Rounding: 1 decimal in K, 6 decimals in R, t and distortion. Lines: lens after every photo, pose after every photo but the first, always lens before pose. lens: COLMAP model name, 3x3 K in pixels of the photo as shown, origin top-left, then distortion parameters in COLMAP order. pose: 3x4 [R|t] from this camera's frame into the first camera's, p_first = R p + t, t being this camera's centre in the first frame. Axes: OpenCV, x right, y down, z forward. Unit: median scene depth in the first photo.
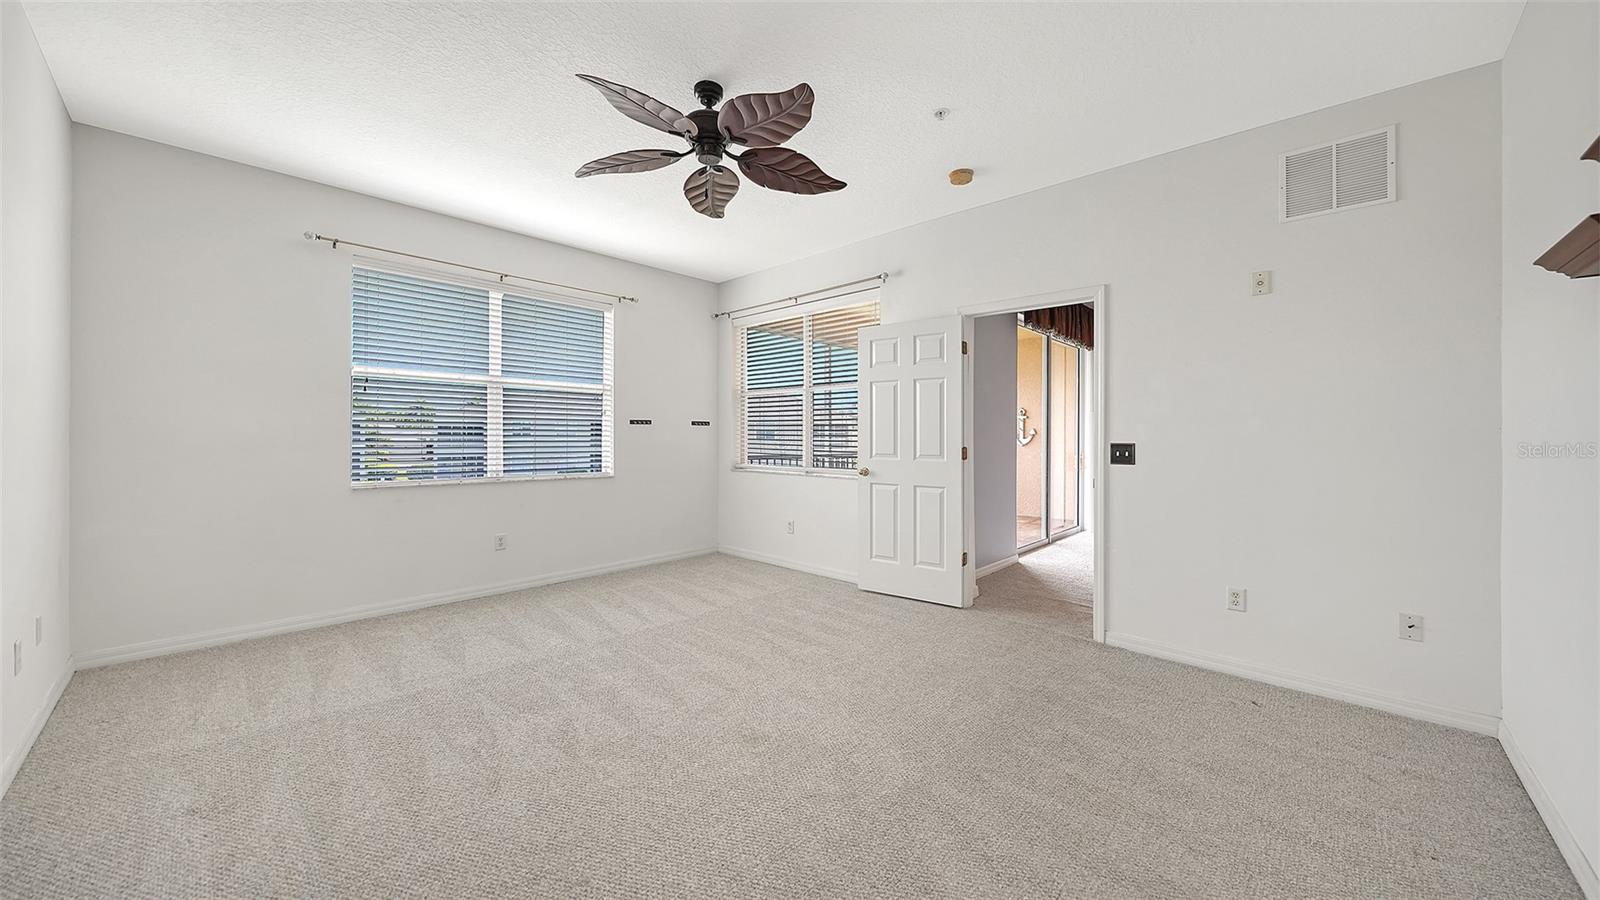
lens RADIAL K [[550.2, 0, 790.1], [0, 550.2, 439.7], [0, 0, 1]] dist [-0.004957, 0.000098]
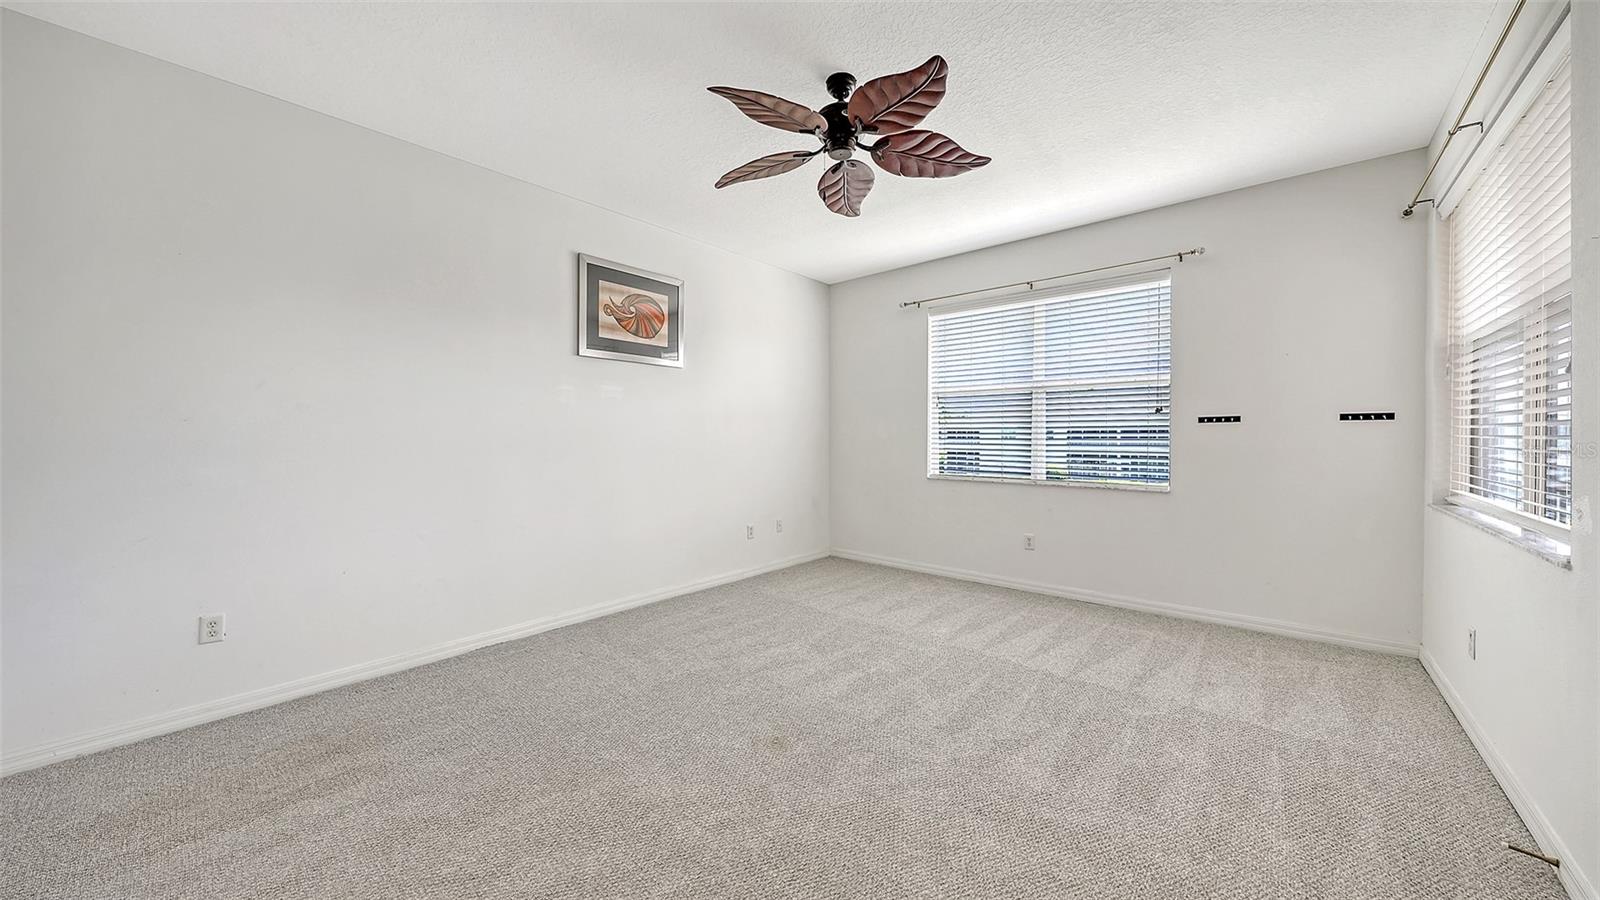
lens RADIAL K [[550.2, 0, 793.9], [0, 550.2, 444.8], [0, 0, 1]] dist [-0.004957, 0.000098]
pose [[0.058396, 0.007937, -0.998262, 0.516101], [-0.007106, 0.999946, 0.007535, -0.001349], [0.998268, 0.006653, 0.058449, 0.537318]]
